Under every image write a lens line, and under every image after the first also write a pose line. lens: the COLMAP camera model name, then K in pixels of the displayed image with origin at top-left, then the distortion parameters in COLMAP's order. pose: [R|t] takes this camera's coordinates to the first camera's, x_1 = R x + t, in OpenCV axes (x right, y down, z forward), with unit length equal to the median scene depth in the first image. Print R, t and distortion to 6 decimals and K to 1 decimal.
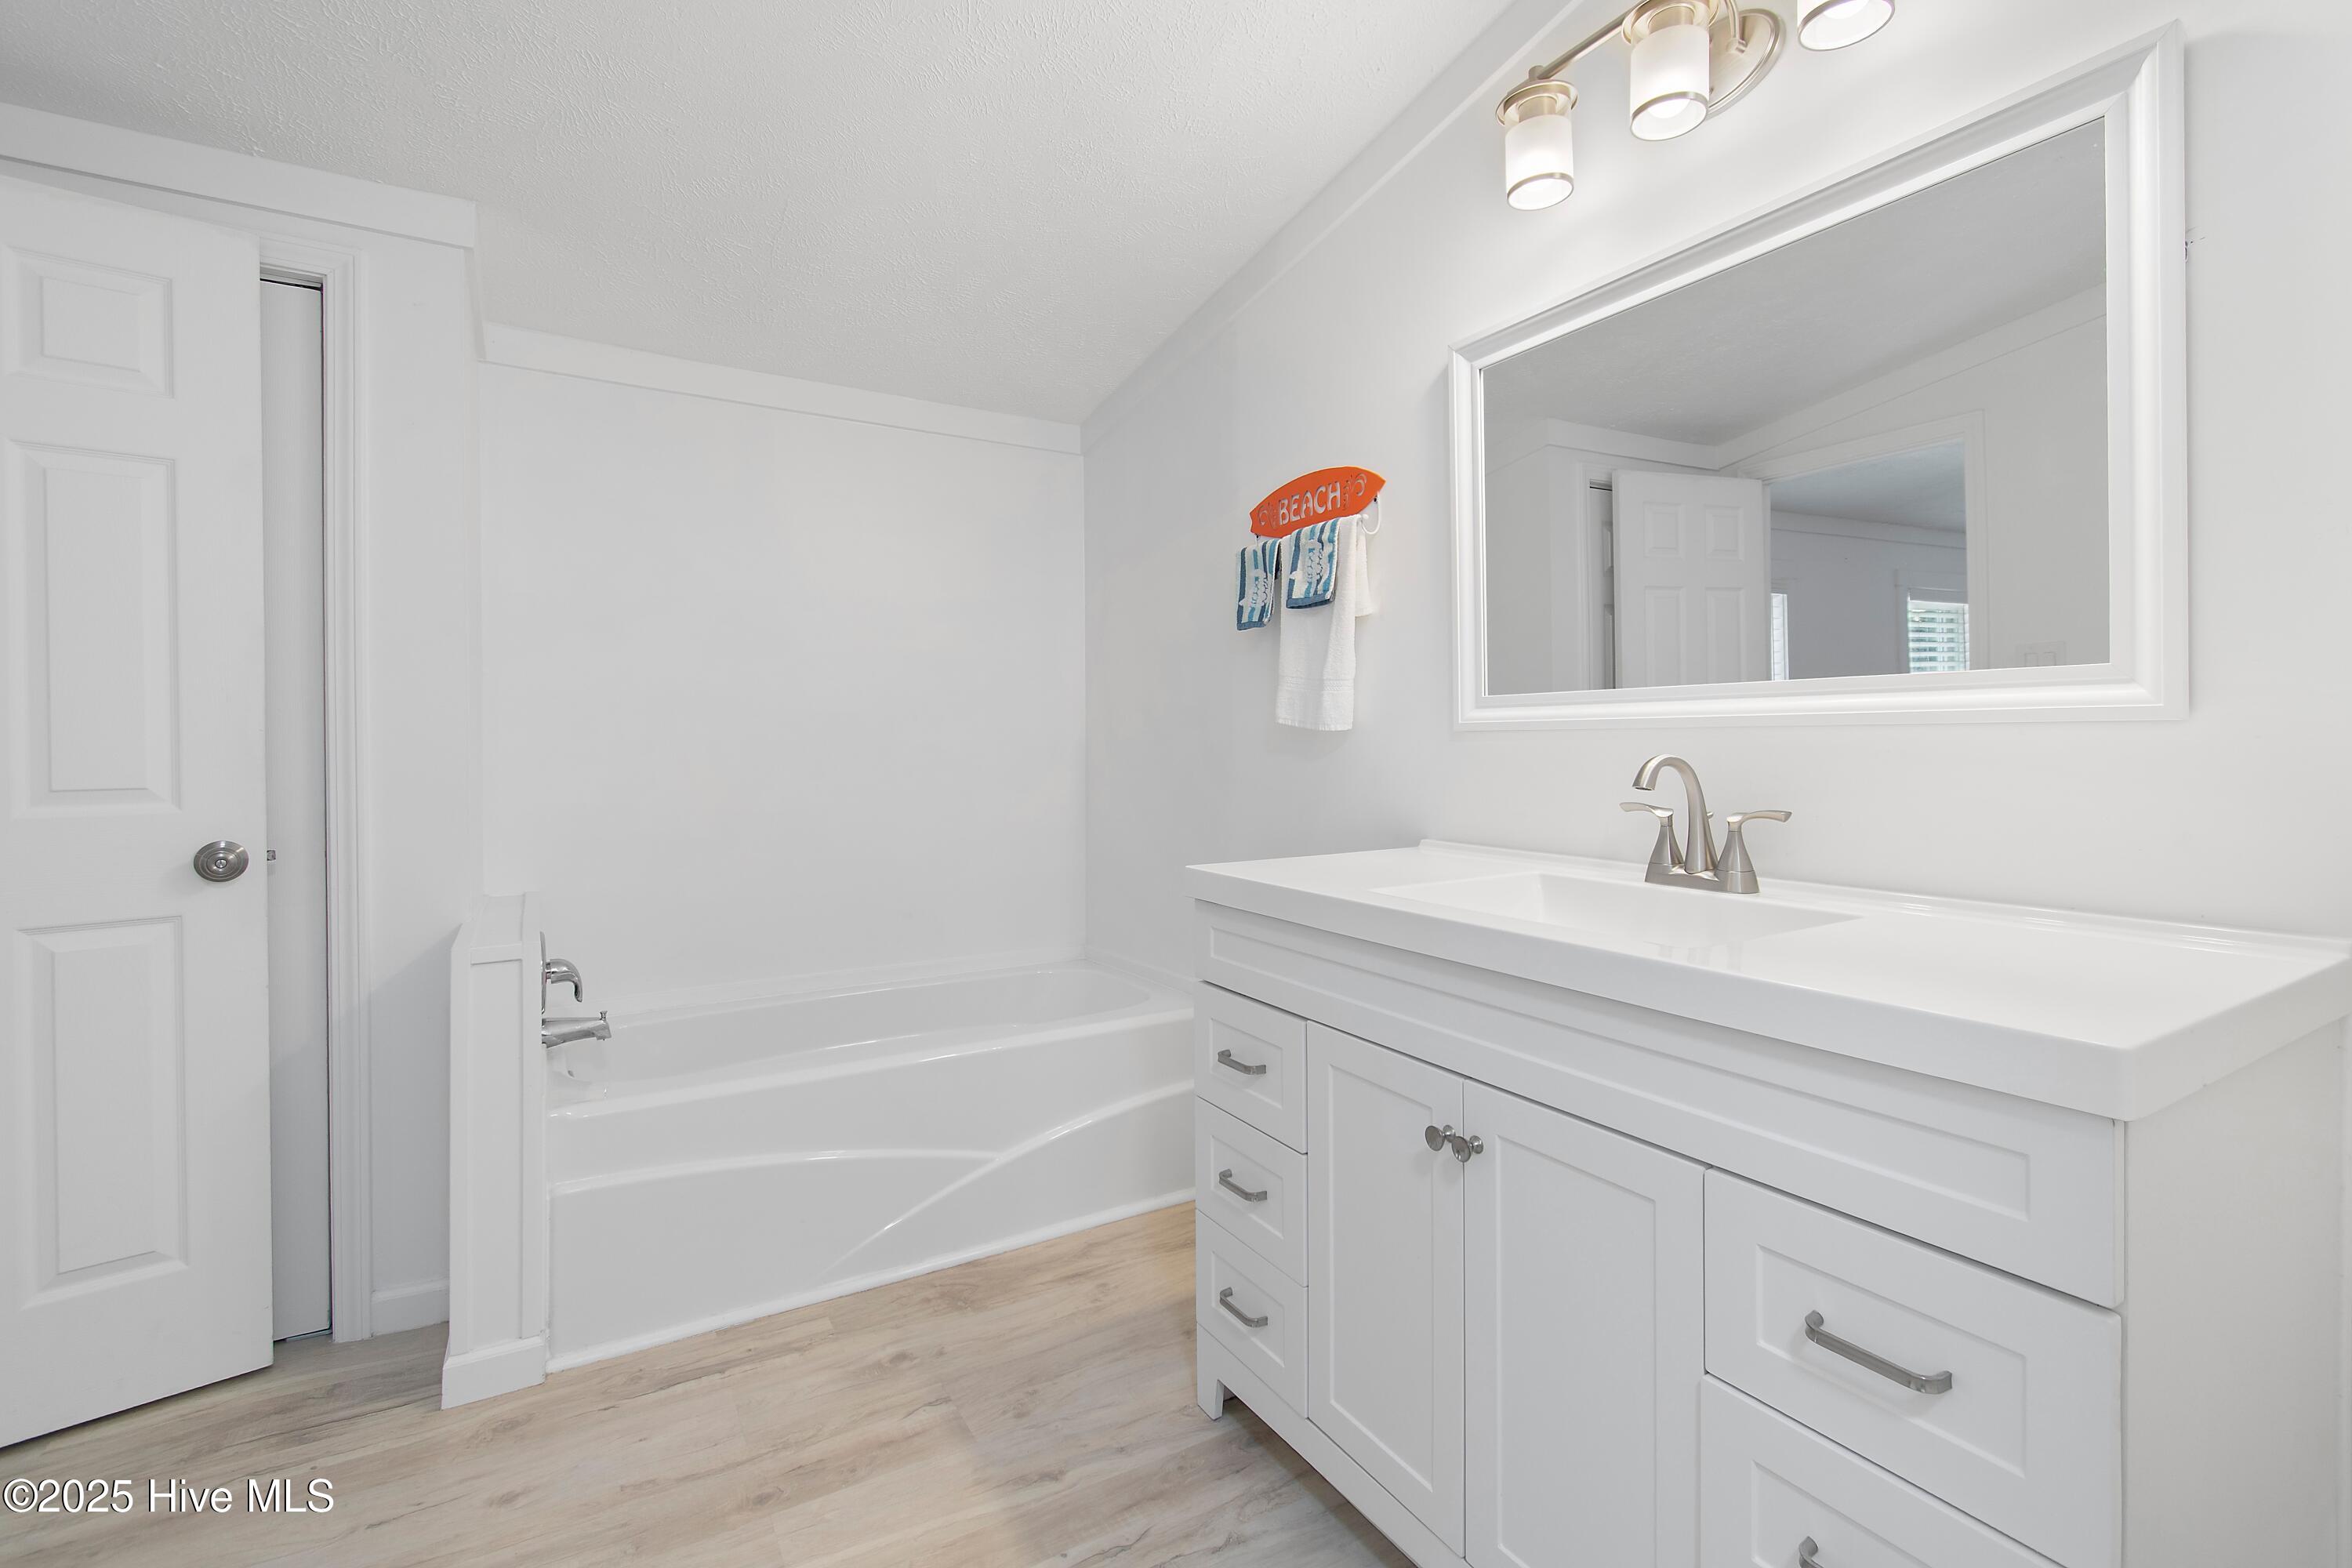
lens RADIAL K [[1043.2, 0, 1180.7], [0, 1043.2, 747.7], [0, 0, 1]] dist [-0.000538, -0.001343]
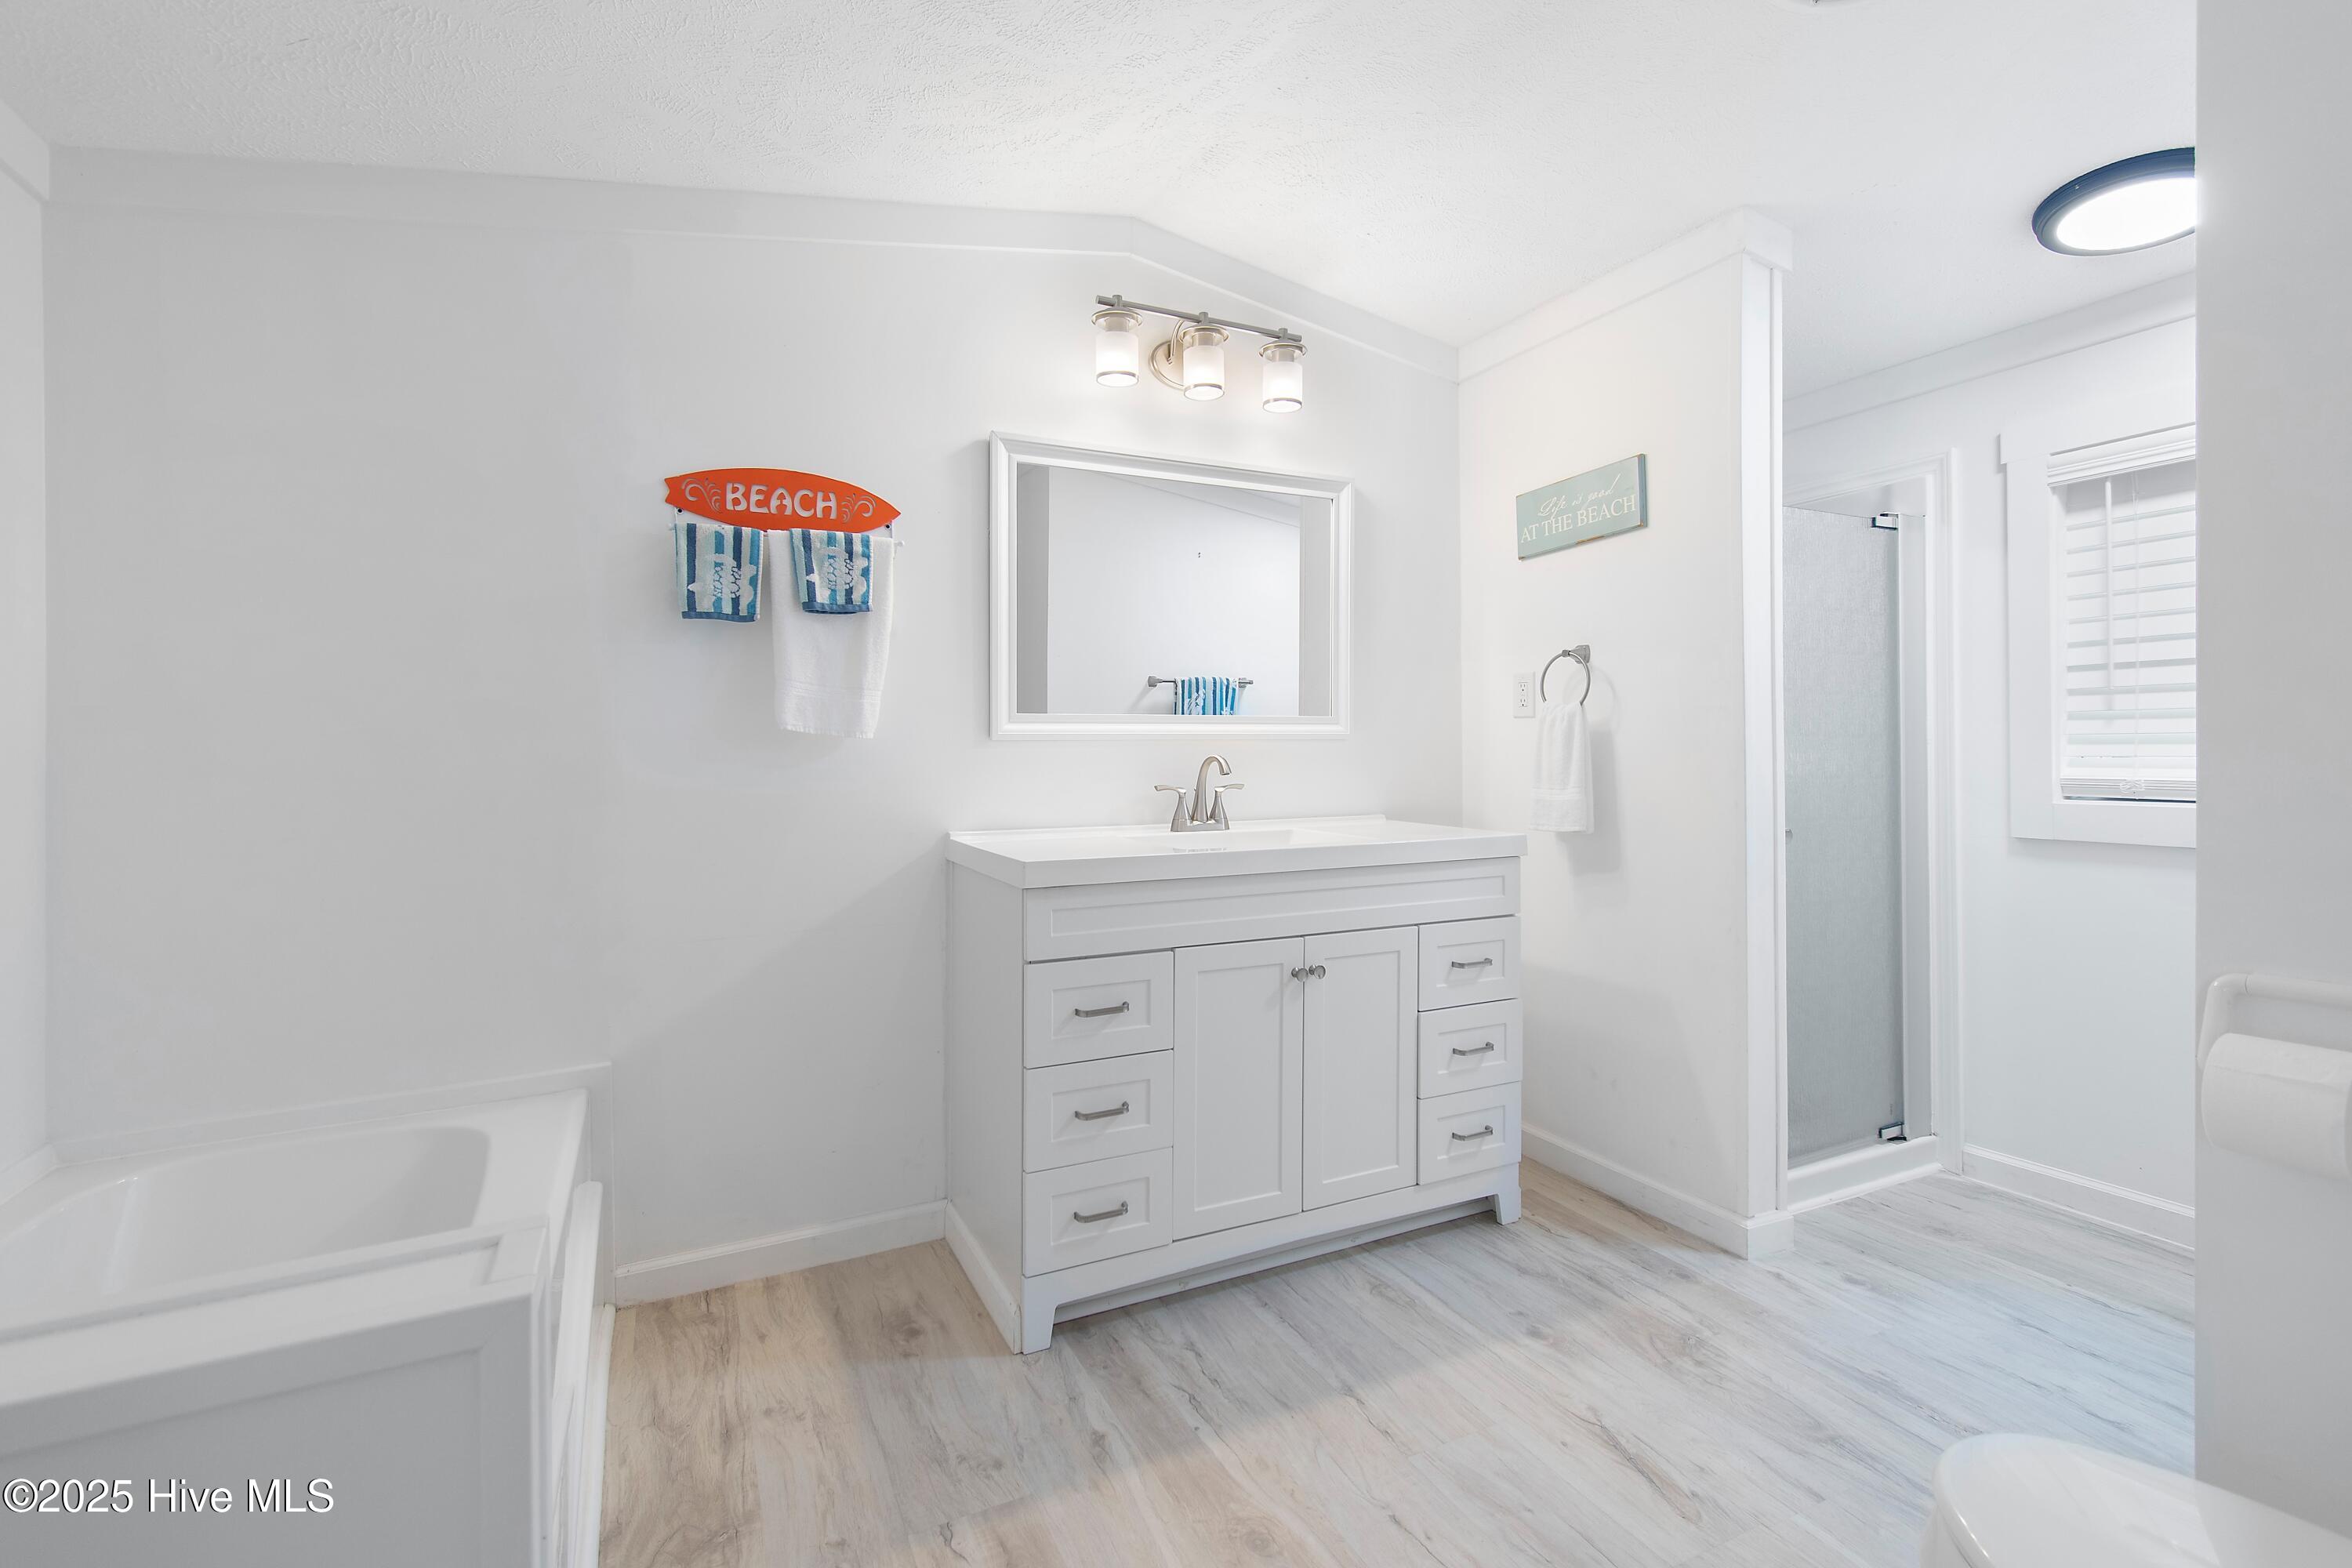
lens RADIAL K [[1043.2, 0, 1180.7], [0, 1043.2, 747.7], [0, 0, 1]] dist [-0.000538, -0.001343]
pose [[0.085612, 0.003823, 0.996321, -0.953112], [0.010996, 0.999928, -0.004782, 0.001563], [-0.996268, 0.011365, 0.085564, 0.663371]]
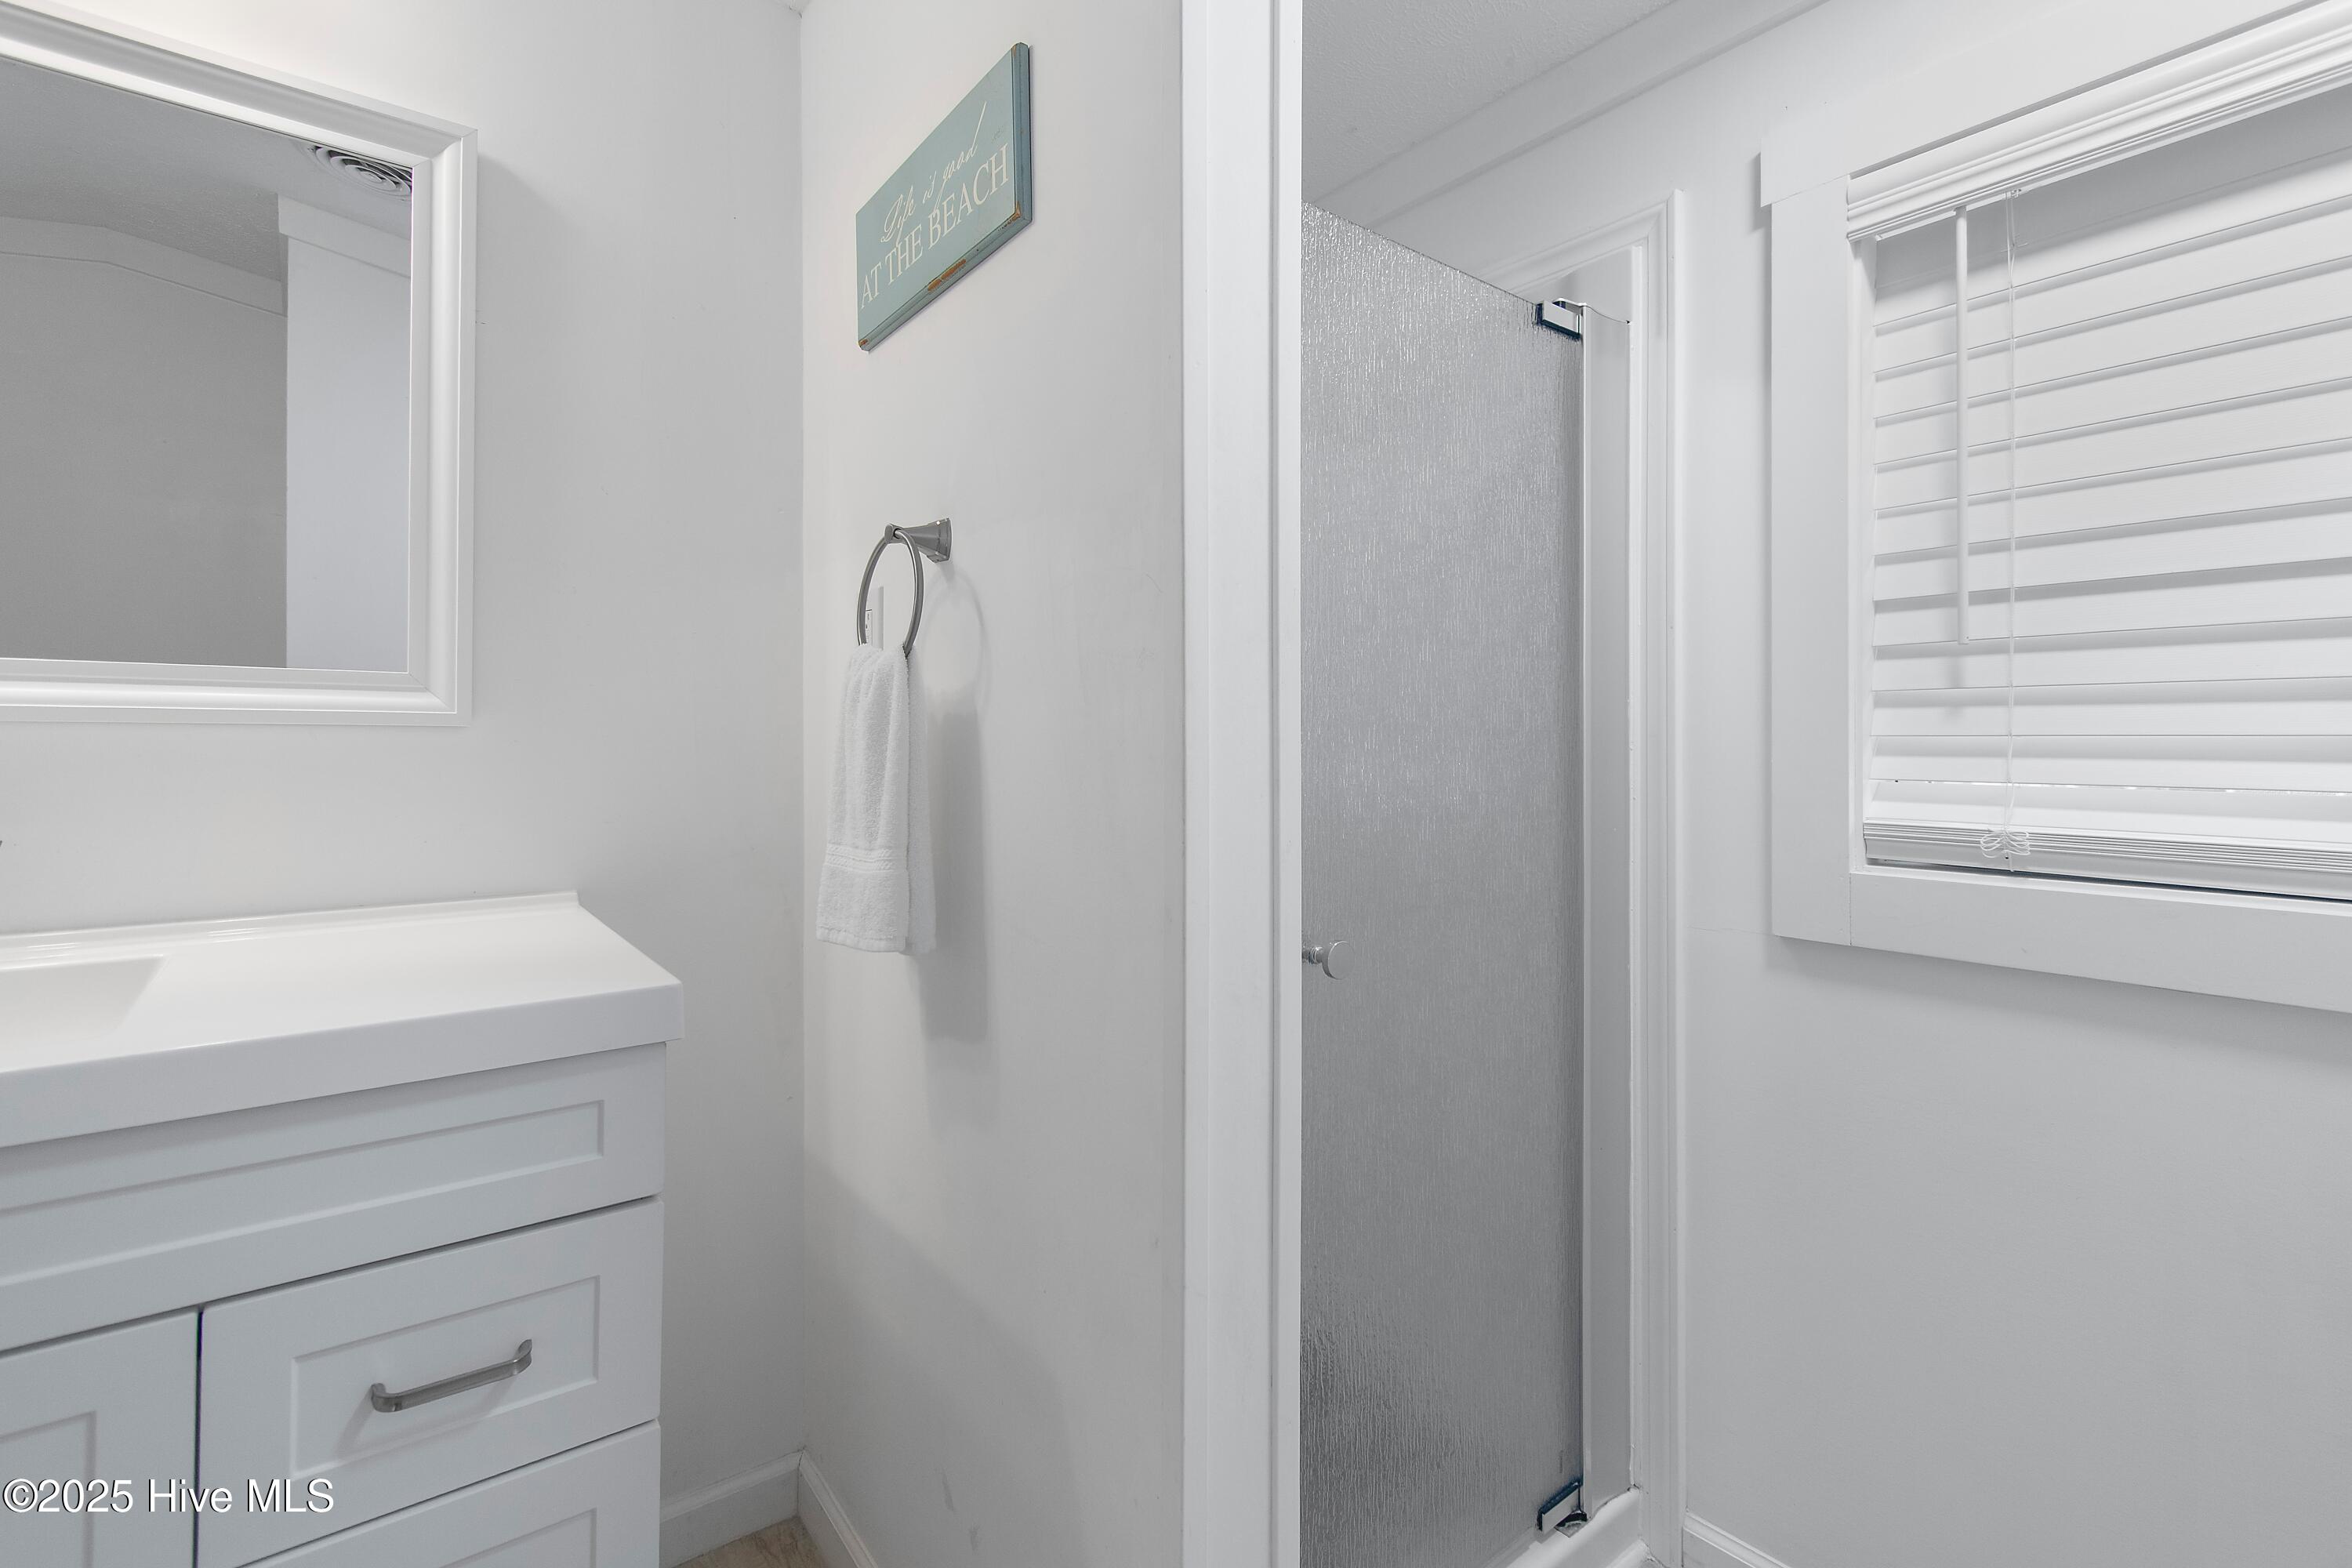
lens RADIAL K [[1063.9, 0, 1178.3], [0, 1063.9, 730.6], [0, 0, 1]] dist [0.001653, -0.000403]
pose [[-0.130538, 0.010808, 0.991384, -0.180407], [-0.000566, 0.999940, -0.010976, -0.004835], [-0.991443, -0.001994, -0.130524, 0.200556]]
